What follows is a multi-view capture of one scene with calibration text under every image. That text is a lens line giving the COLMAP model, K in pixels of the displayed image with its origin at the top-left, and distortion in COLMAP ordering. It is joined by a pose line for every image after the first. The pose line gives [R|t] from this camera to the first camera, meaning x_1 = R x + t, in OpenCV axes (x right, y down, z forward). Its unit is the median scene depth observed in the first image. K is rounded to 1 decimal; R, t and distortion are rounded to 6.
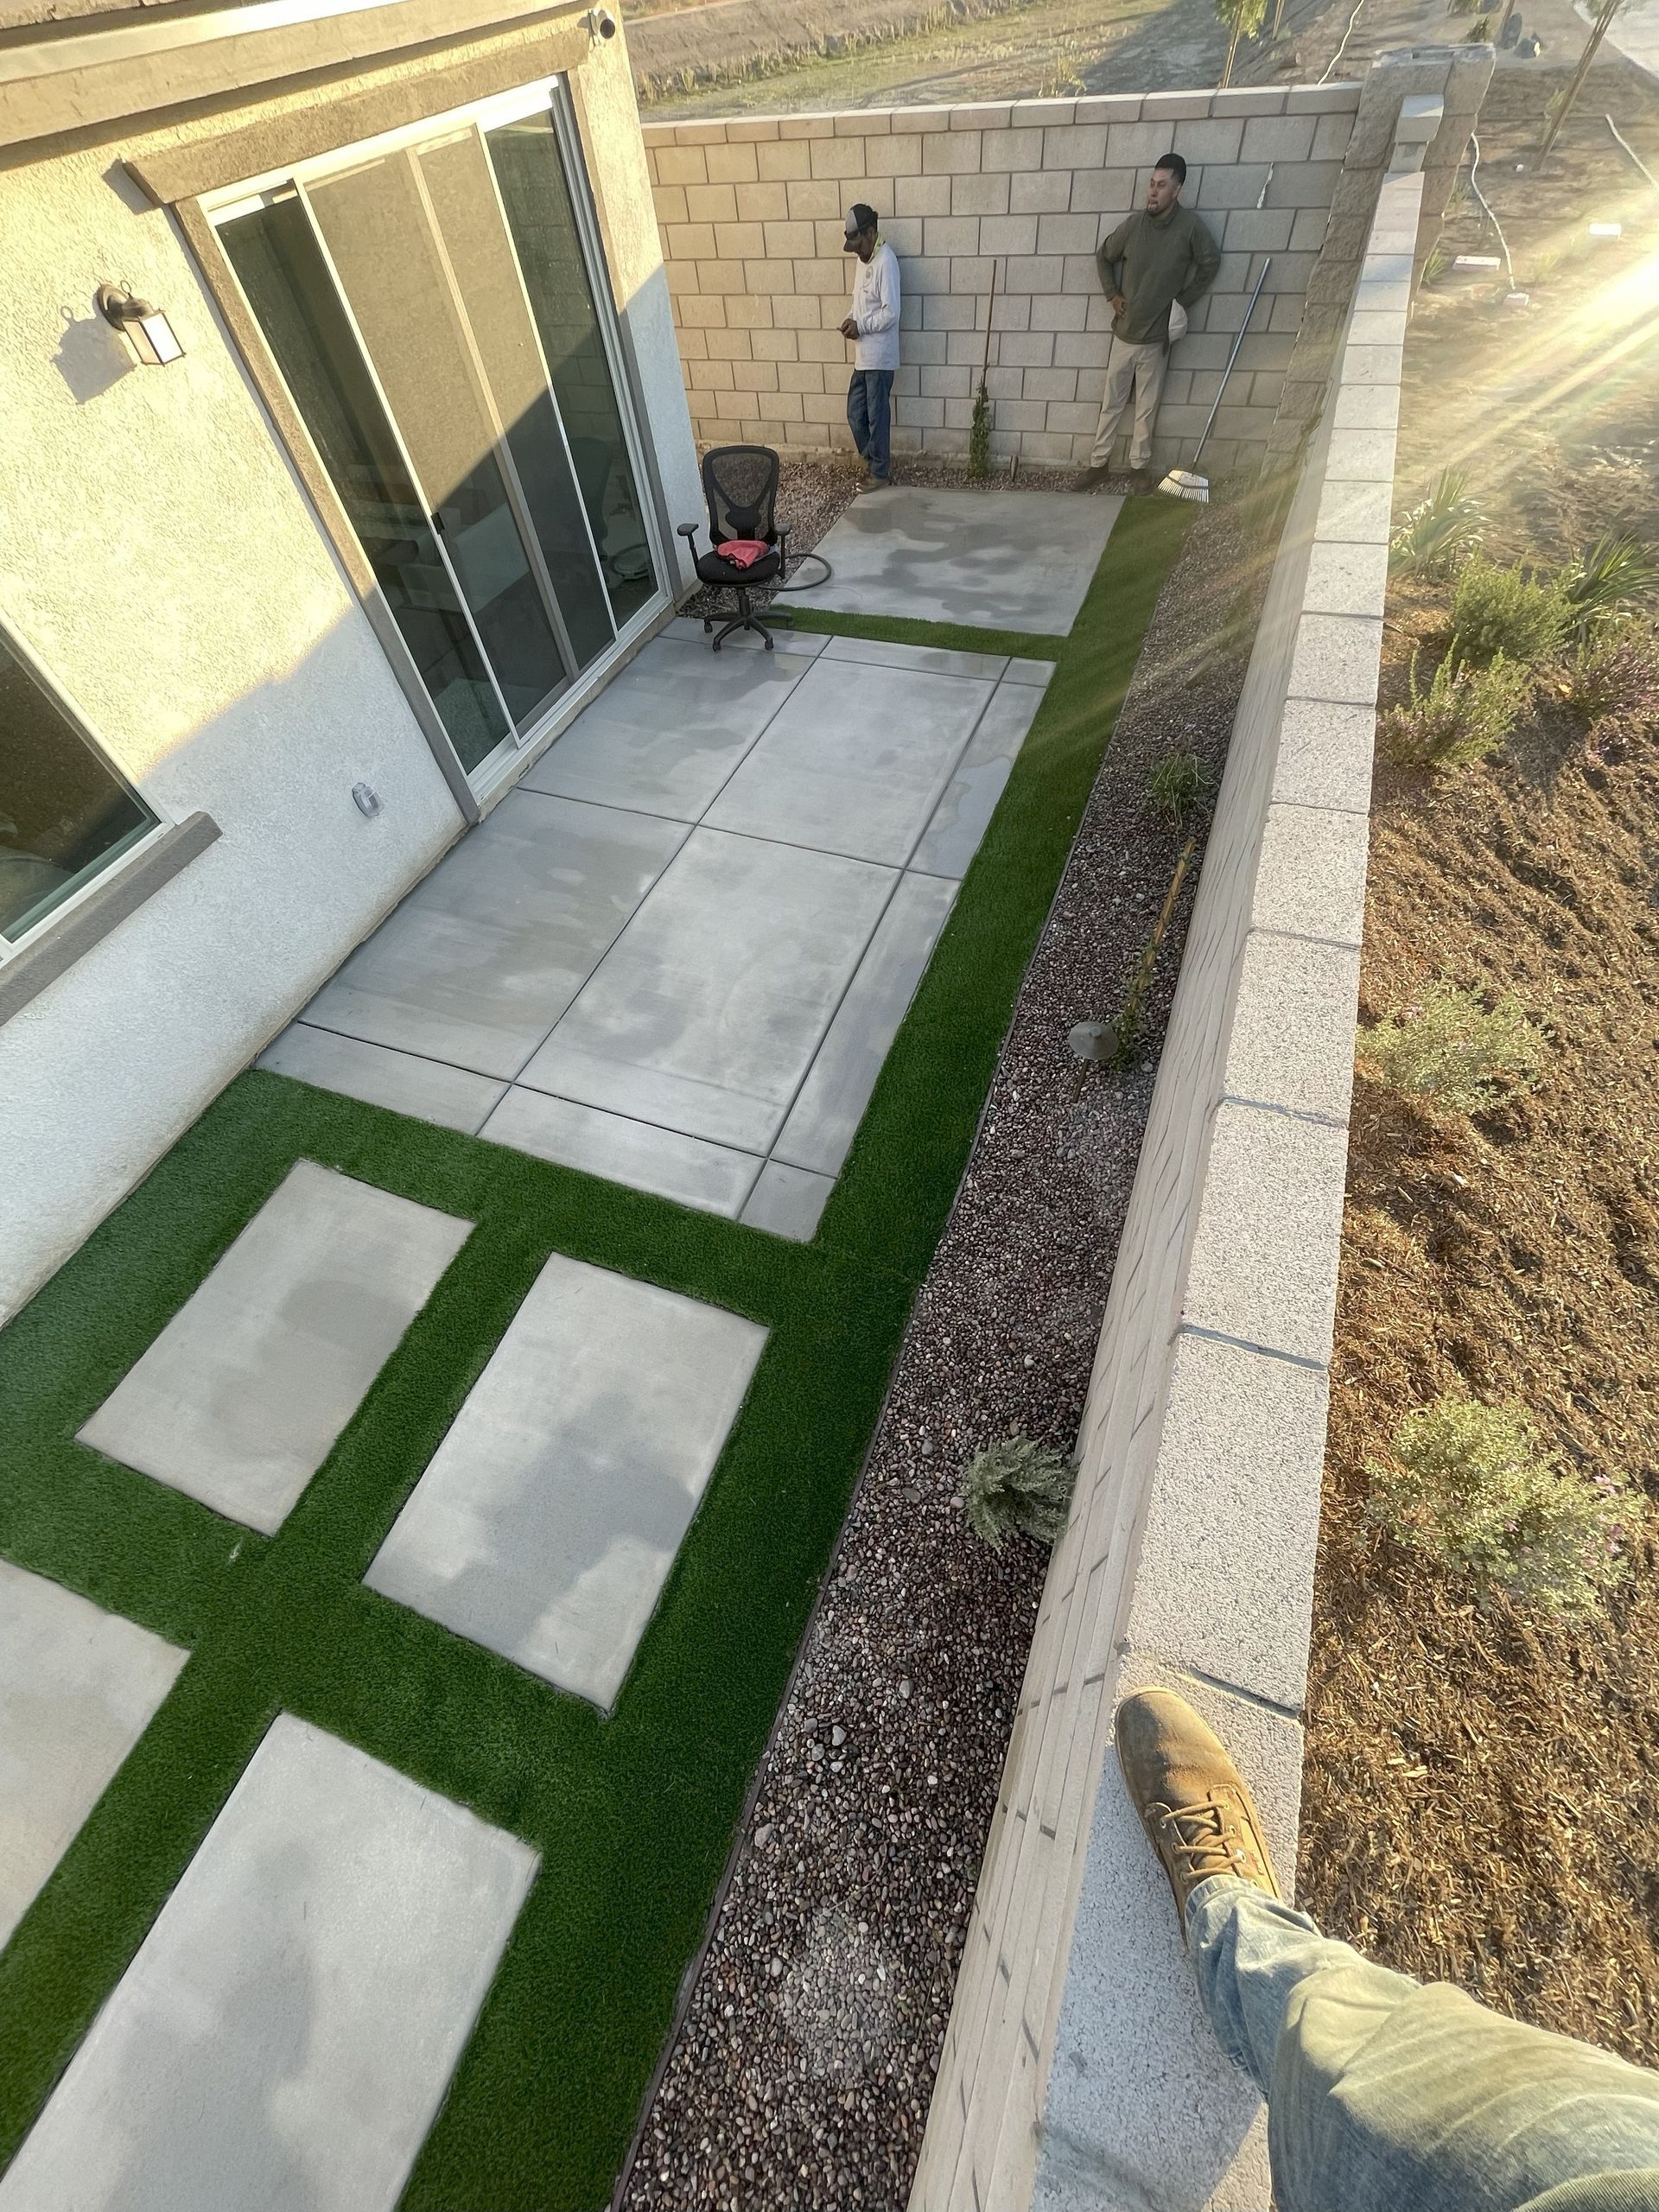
lens RADIAL K [[899.2, 0, 817.9], [0, 899.2, 1114.7], [0, 0, 1]] dist [-0.001609, 0.000988]
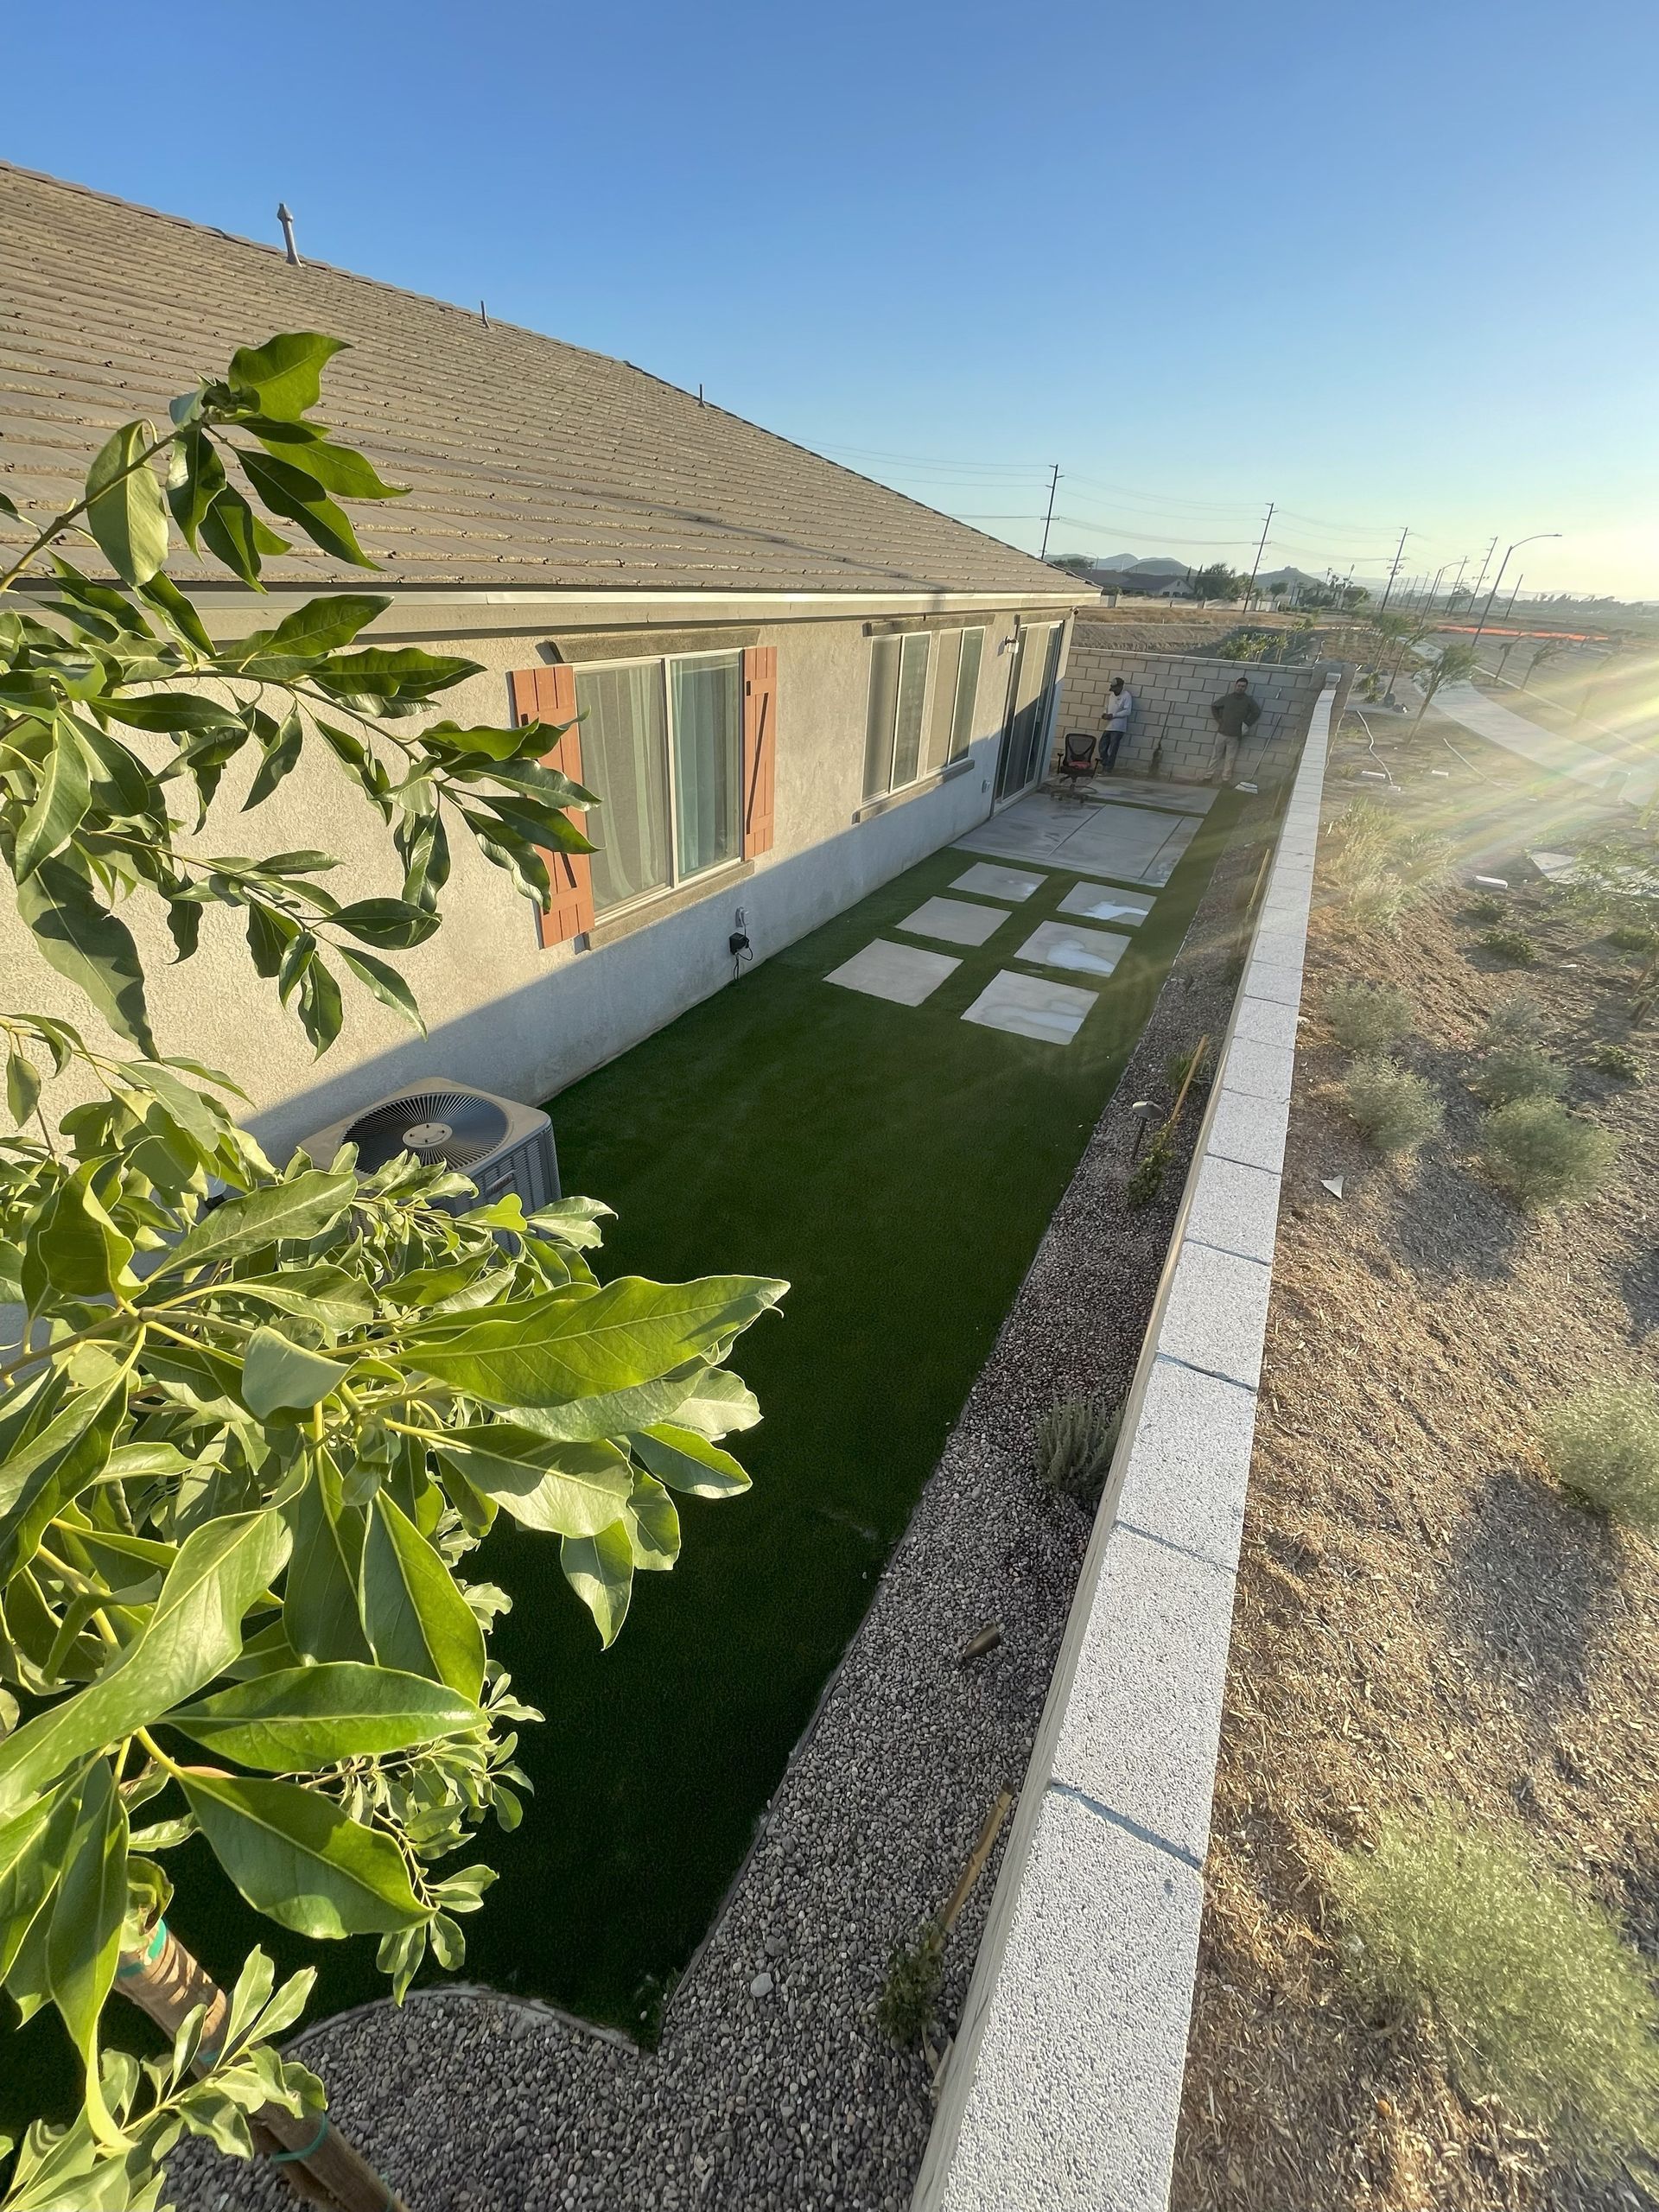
lens RADIAL K [[899.2, 0, 823.7], [0, 899.2, 1111.7], [0, 0, 1]] dist [-0.001609, 0.000988]
pose [[0.987866, 0.154485, -0.015955, -0.539434], [-0.148410, 0.908734, -0.390099, 1.204425], [-0.045766, 0.387733, 0.920635, -0.819485]]
